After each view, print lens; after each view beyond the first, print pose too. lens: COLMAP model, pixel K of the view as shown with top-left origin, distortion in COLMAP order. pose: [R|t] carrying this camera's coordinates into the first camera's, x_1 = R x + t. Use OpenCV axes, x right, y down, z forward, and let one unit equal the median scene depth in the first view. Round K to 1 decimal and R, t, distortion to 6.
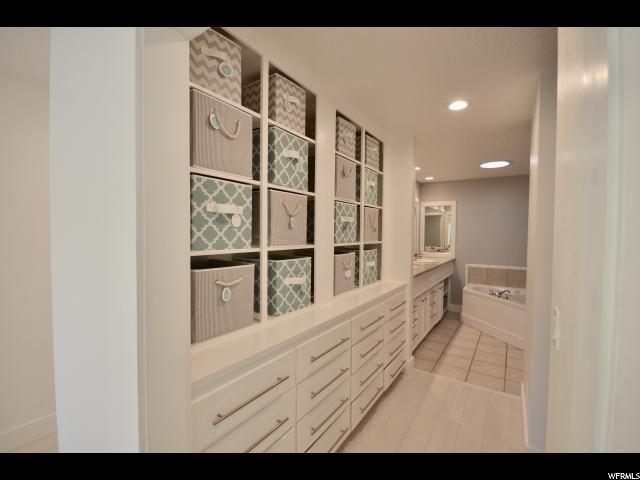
lens RADIAL K [[285.5, 0, 321.9], [0, 285.5, 243.4], [0, 0, 1]] dist [-0.003799, -0.000865]
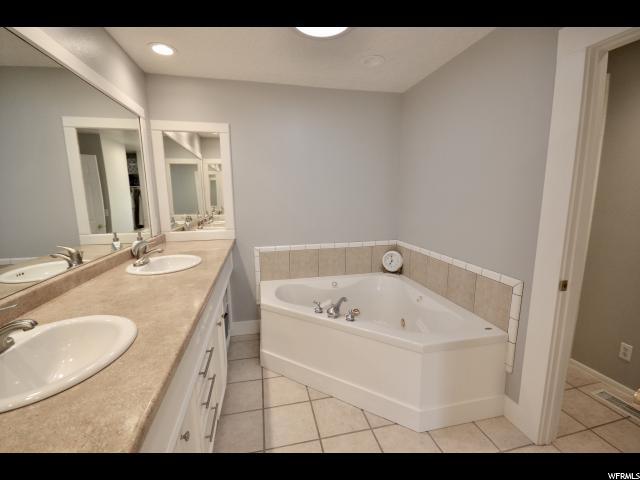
lens RADIAL K [[285.5, 0, 323.9], [0, 285.5, 240.4], [0, 0, 1]] dist [-0.003799, -0.000865]
pose [[0.677139, -0.137869, 0.722824, 0.207775], [0.031950, 0.986874, 0.158303, -0.023437], [-0.735161, -0.084098, 0.672656, 0.552356]]
